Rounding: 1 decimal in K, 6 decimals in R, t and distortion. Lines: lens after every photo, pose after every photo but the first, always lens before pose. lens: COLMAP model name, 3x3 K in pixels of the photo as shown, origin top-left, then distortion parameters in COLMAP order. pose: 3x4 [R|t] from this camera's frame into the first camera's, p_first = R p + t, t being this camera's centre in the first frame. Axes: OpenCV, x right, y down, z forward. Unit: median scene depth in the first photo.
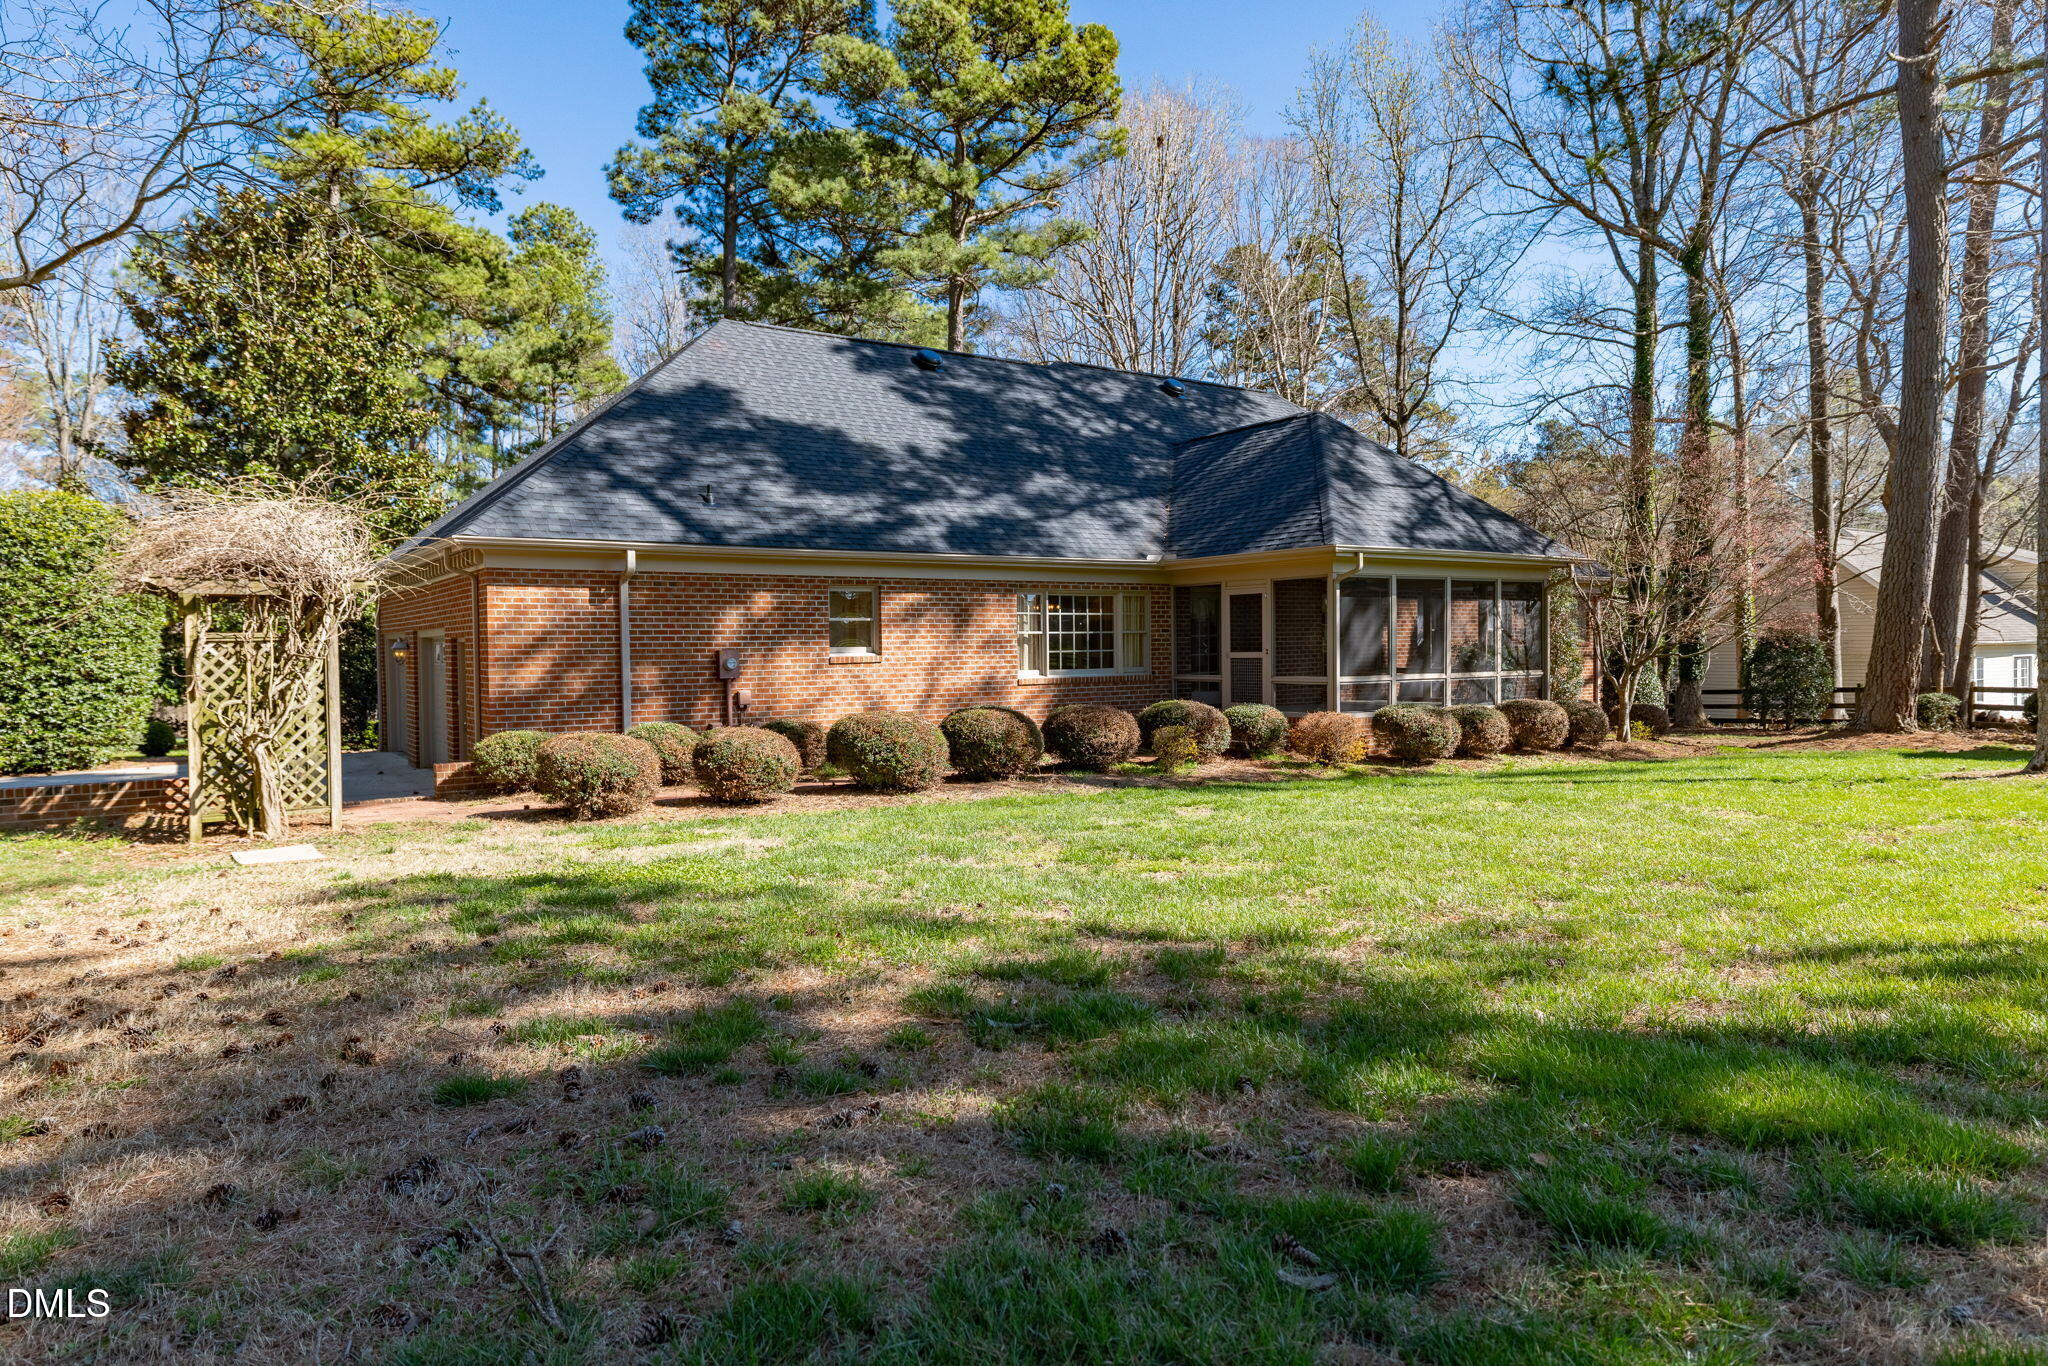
lens RADIAL K [[894.5, 0, 1023.8], [0, 894.5, 675.4], [0, 0, 1]] dist [0.007687, 0.000730]
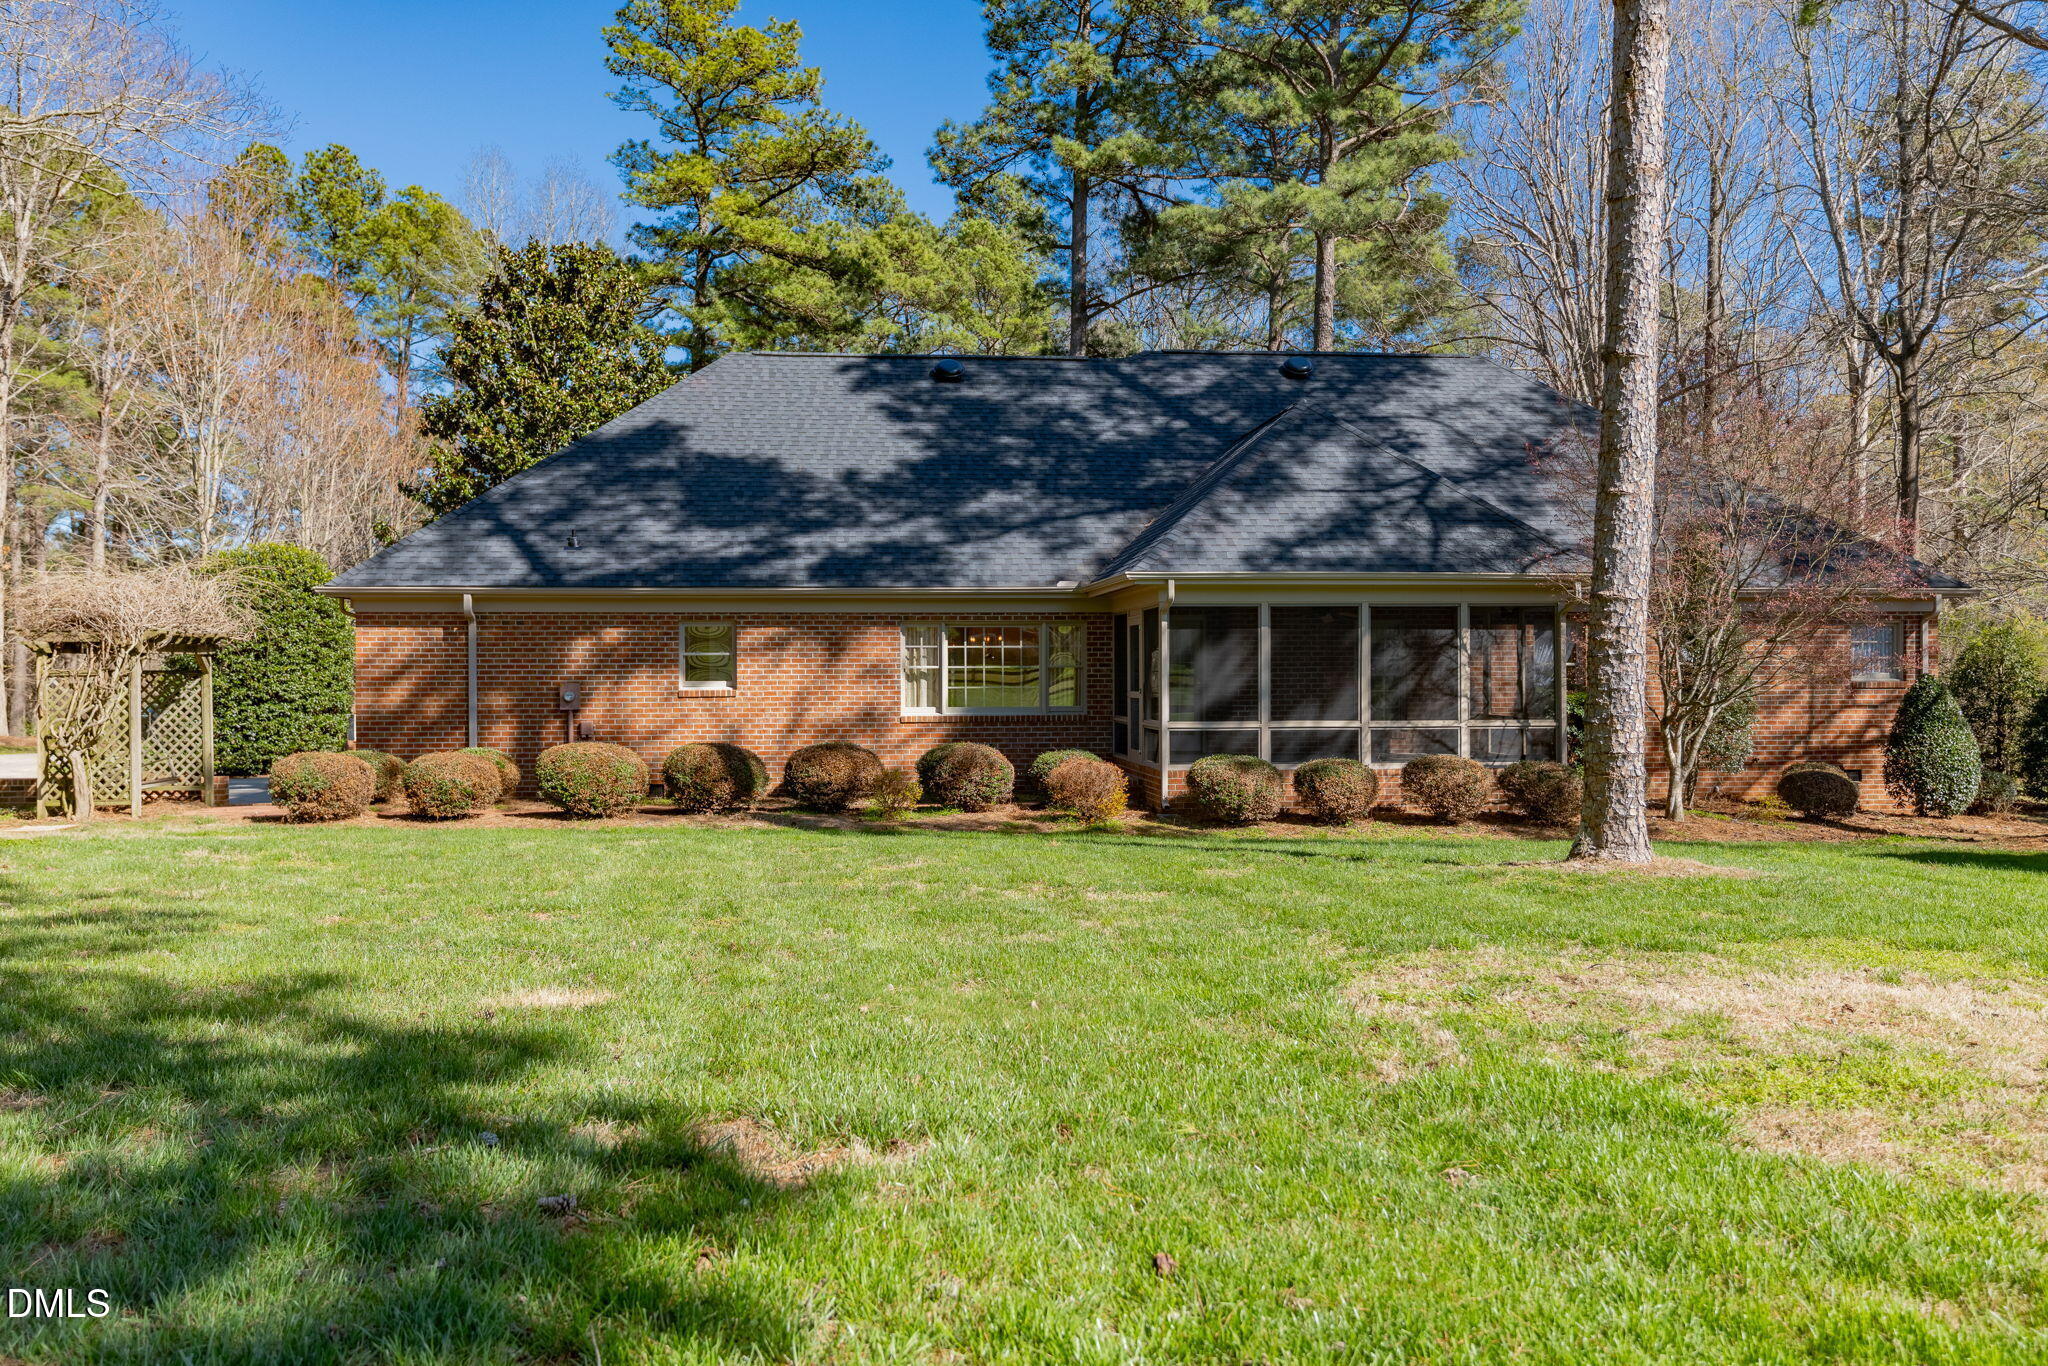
lens RADIAL K [[1083.2, 0, 1024.1], [0, 1083.2, 691.3], [0, 0, 1]] dist [0.000935, -0.000778]
pose [[0.940406, 0.013792, -0.339774, 0.520447], [-0.019285, 0.999732, -0.012798, -0.010164], [0.339507, 0.018588, 0.940420, -0.026632]]
